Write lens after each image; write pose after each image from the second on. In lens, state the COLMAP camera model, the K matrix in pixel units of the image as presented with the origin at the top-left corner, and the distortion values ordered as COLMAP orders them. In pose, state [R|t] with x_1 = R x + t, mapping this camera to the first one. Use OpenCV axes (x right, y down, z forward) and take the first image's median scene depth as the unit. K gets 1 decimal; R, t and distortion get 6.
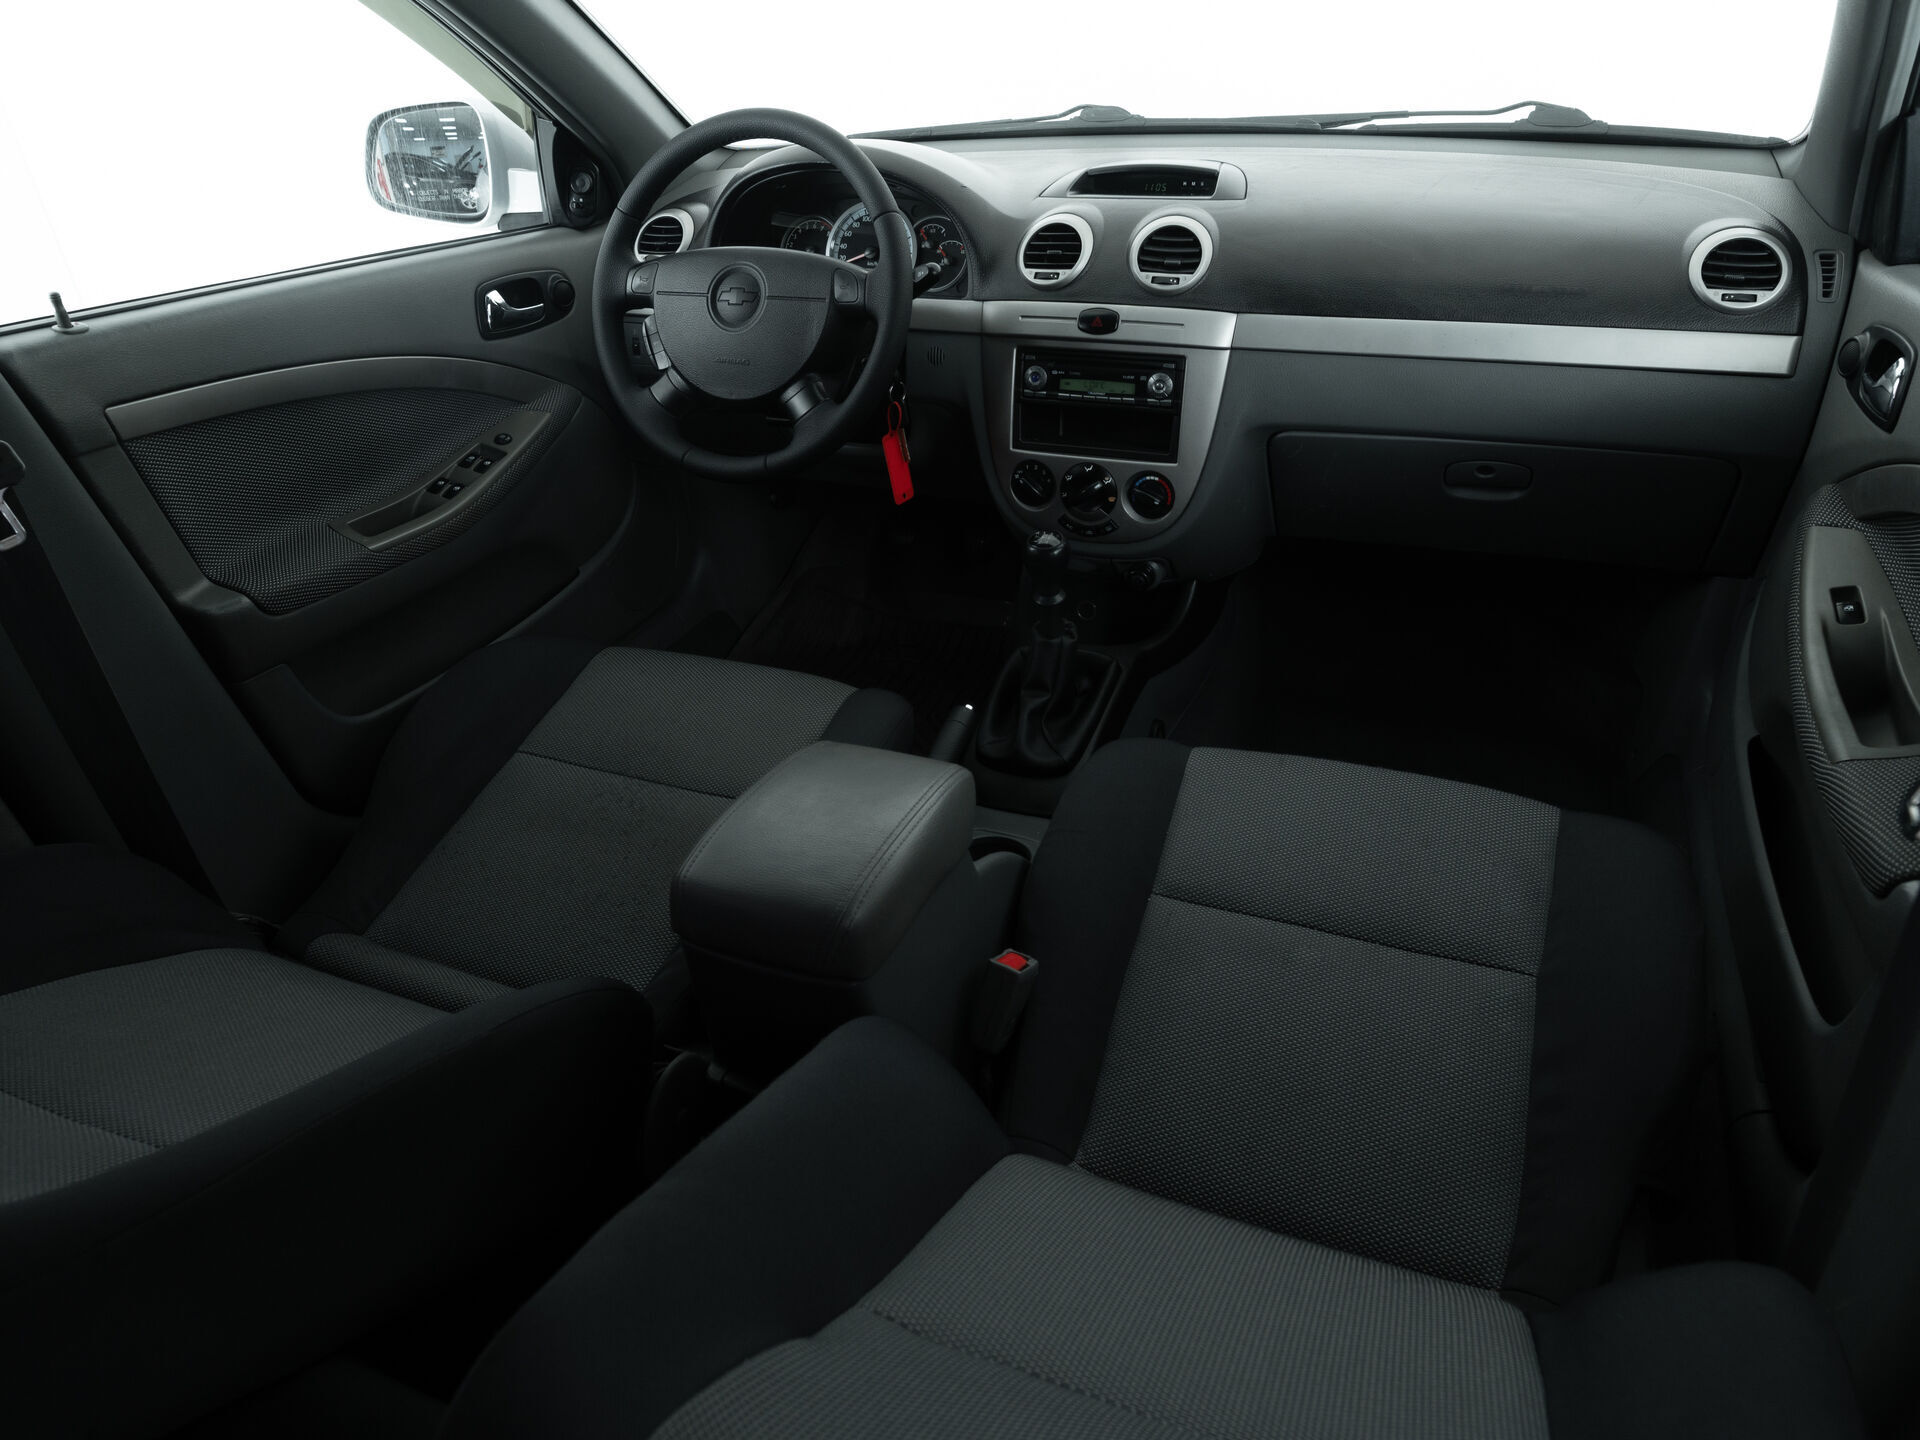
lens RADIAL K [[1237.9, 0, 960.0], [0, 1237.9, 720.0], [0, 0, 1]] dist [-0.029691, 0.003490]
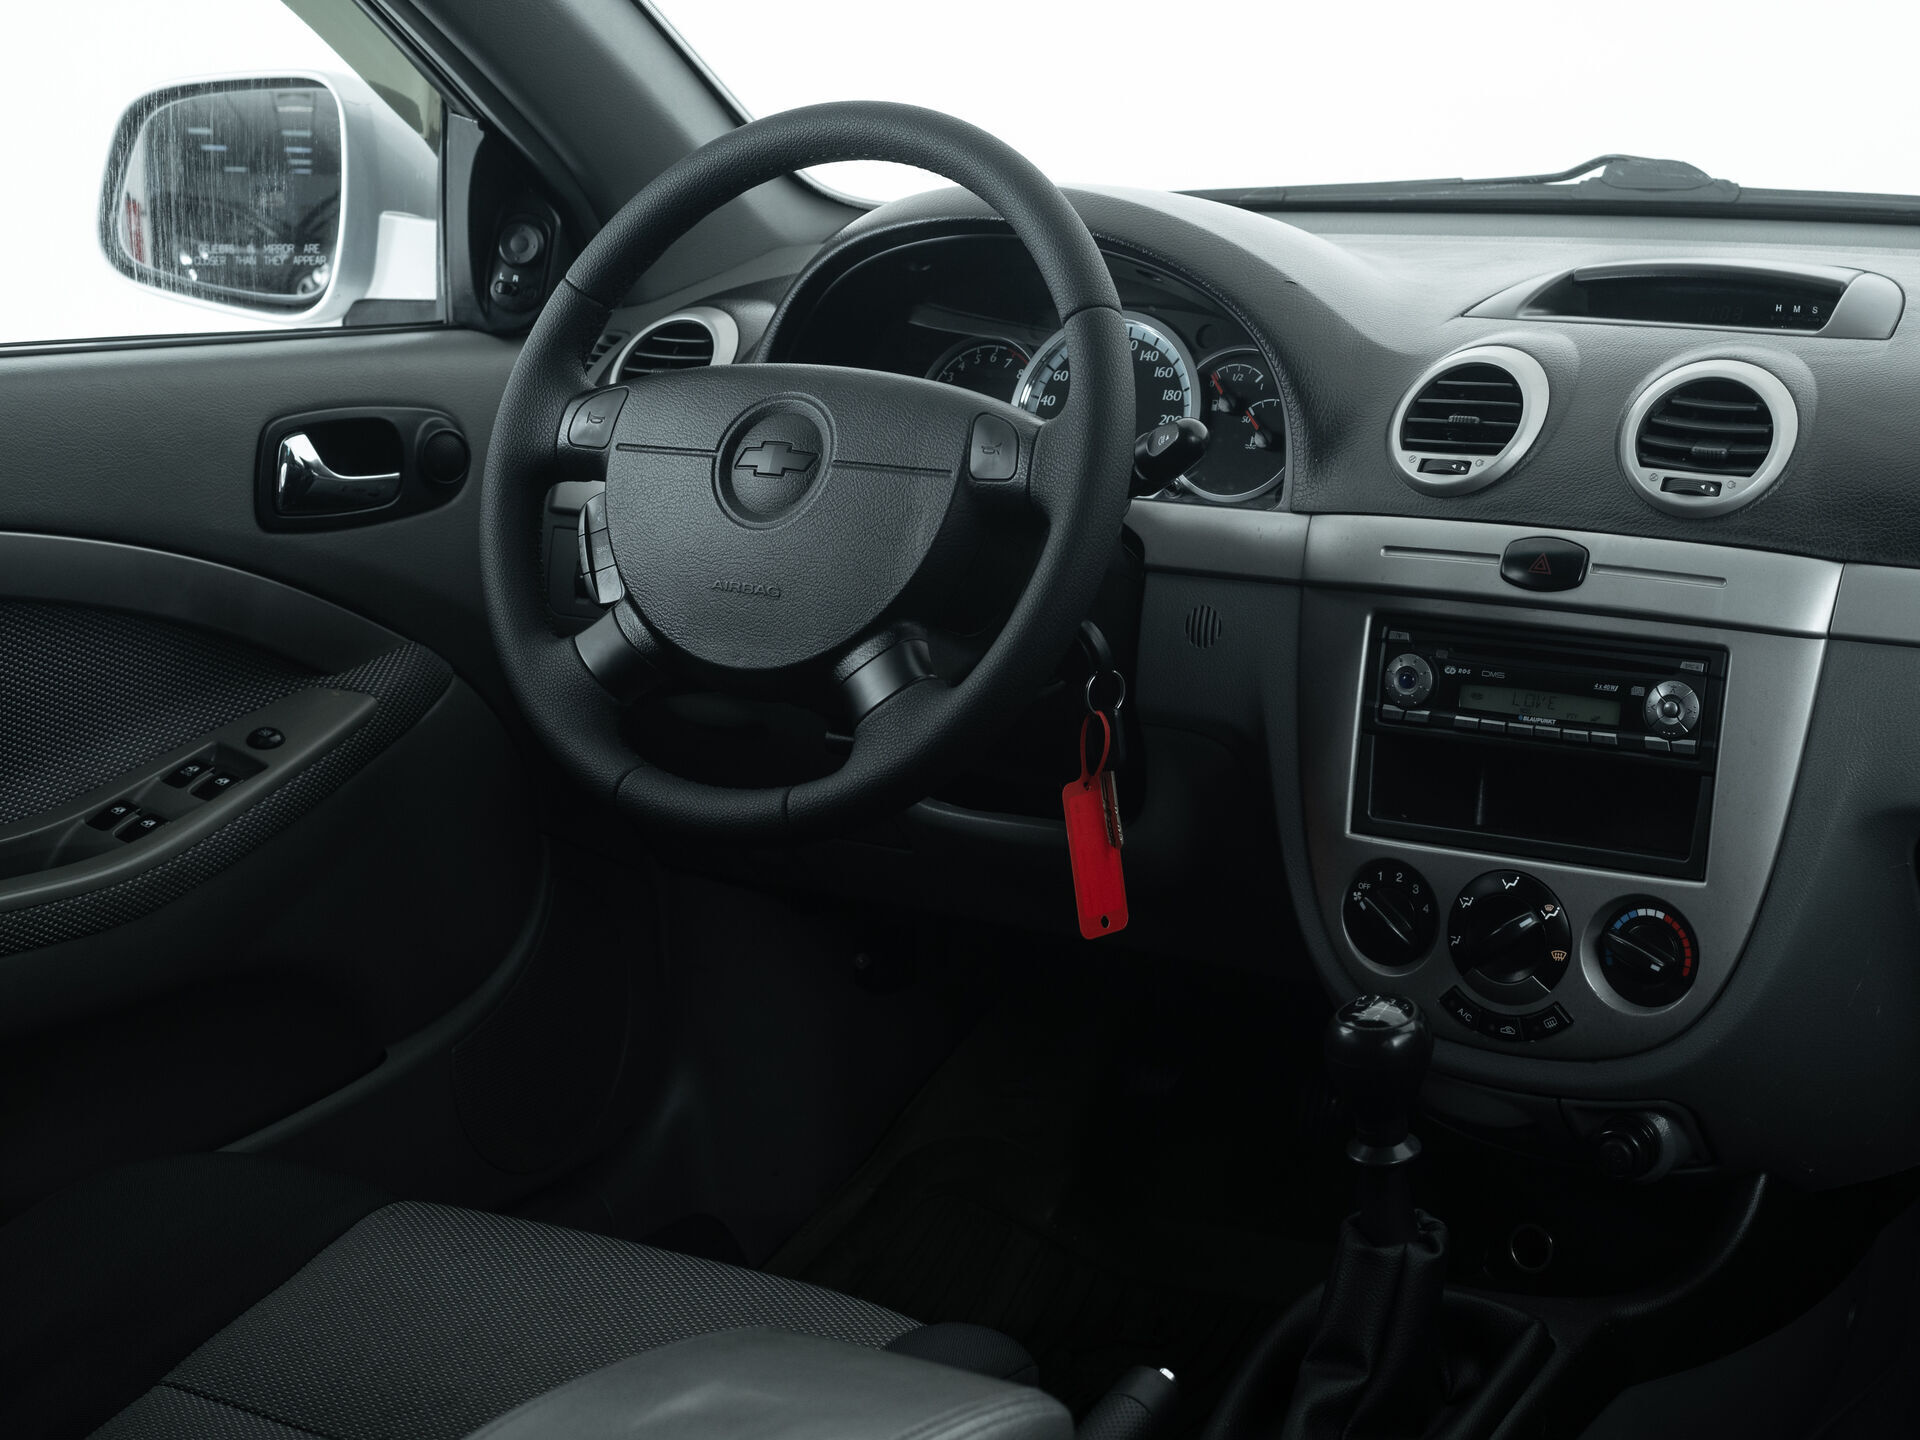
lens RADIAL K [[3378.9, 0, 1111.7], [0, 3378.9, 801.7], [0, 0, 1]] dist [-0.098831, -0.190573]
pose [[0.988110, 0.075310, -0.134042, 0.123340], [-0.110898, 0.952958, -0.282087, 0.125102], [0.106492, 0.293598, 0.949979, -0.168652]]
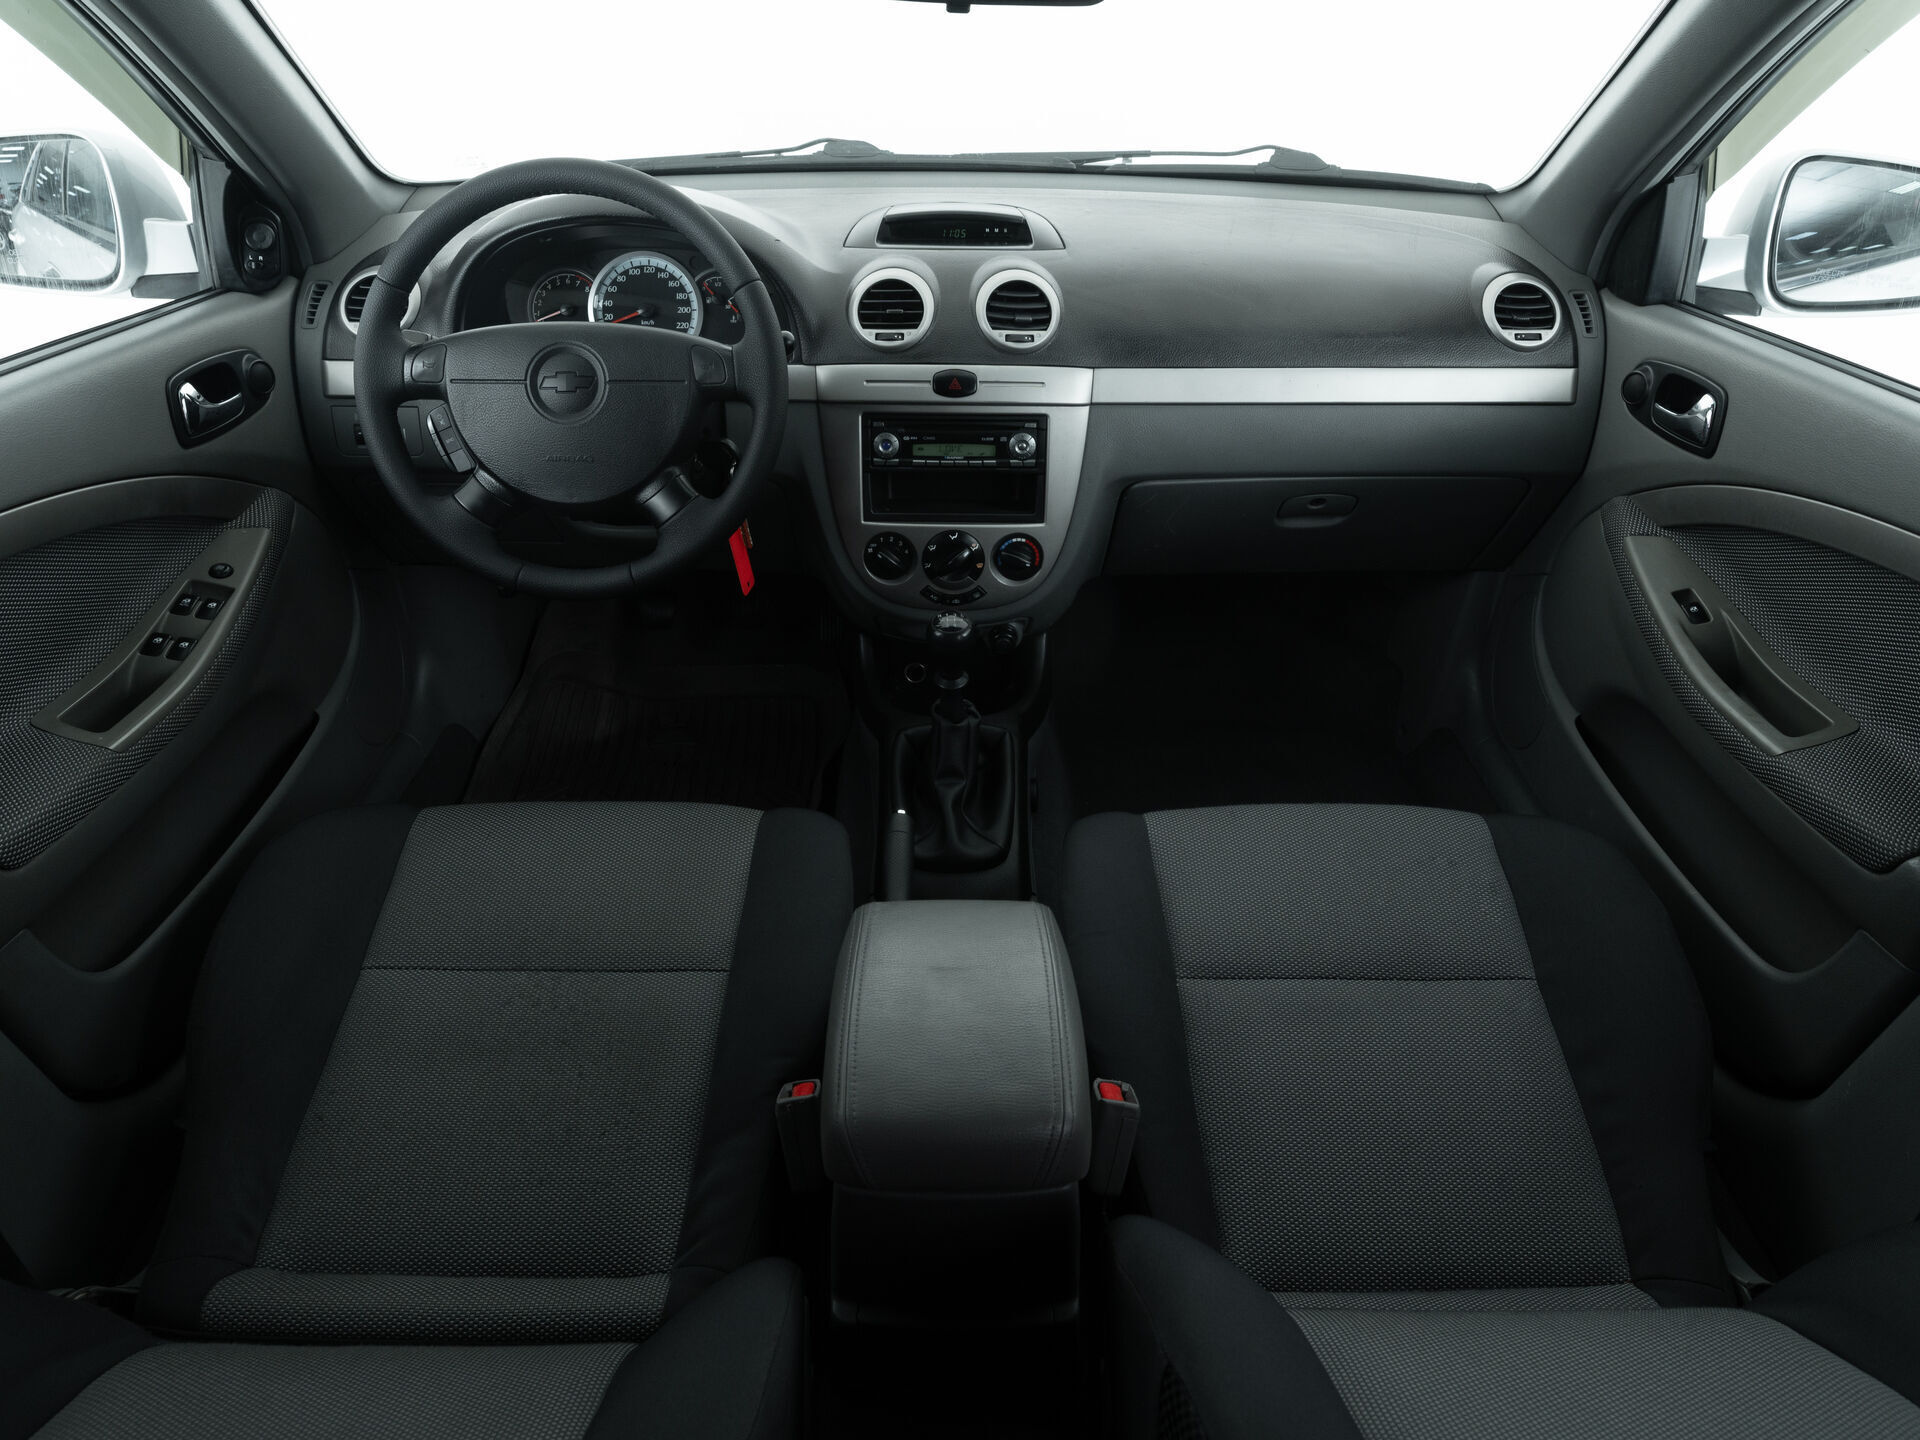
lens RADIAL K [[1241.9, 0, 960.0], [0, 1241.9, 720.0], [0, 0, 1]] dist [-0.026324, -0.001348]
pose [[0.918891, -0.158202, 0.361403, -0.259627], [0.153968, 0.987238, 0.040683, -0.102645], [-0.363226, 0.018261, 0.931522, 0.113002]]
